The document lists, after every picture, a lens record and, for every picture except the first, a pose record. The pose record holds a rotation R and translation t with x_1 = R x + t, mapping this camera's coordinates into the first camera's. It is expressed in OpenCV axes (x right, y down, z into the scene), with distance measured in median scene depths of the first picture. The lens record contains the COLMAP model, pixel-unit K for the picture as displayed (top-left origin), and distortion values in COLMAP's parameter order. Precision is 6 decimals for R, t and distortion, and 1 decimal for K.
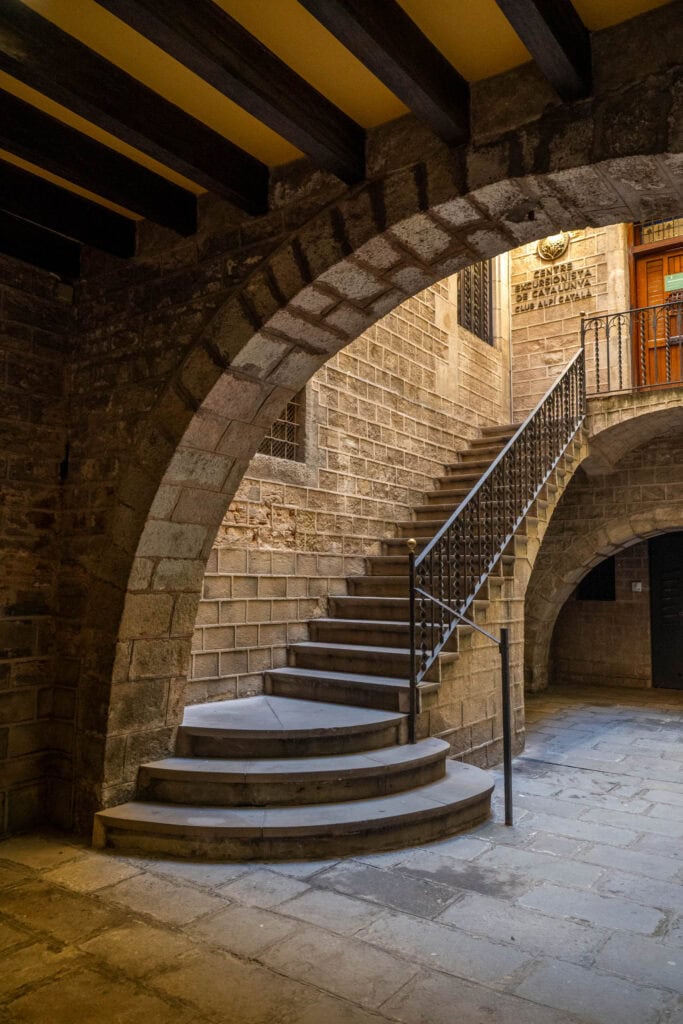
lens RADIAL K [[748.8, 0, 341.5], [0, 748.8, 512.0], [0, 0, 1]] dist [-0.011527, 0.004885]
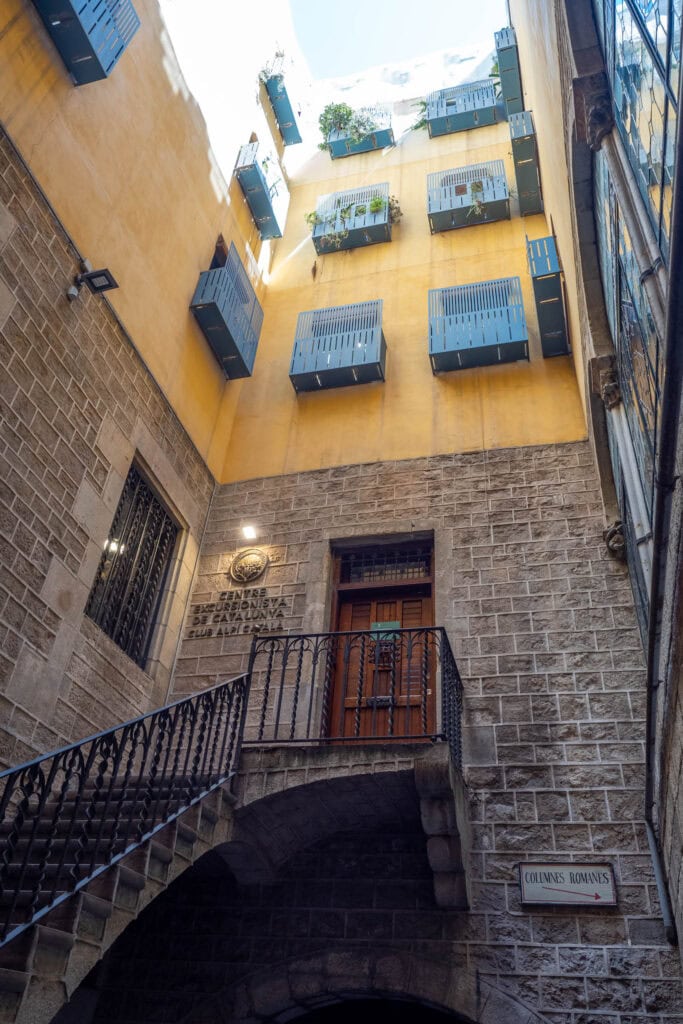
lens RADIAL K [[748.8, 0, 341.5], [0, 748.8, 512.0], [0, 0, 1]] dist [-0.011527, 0.004885]
pose [[0.935582, 0.252111, 0.247239, 0.178429], [-0.087820, 0.844304, -0.528619, 0.012838], [-0.342015, 0.472854, 0.812056, 0.308828]]
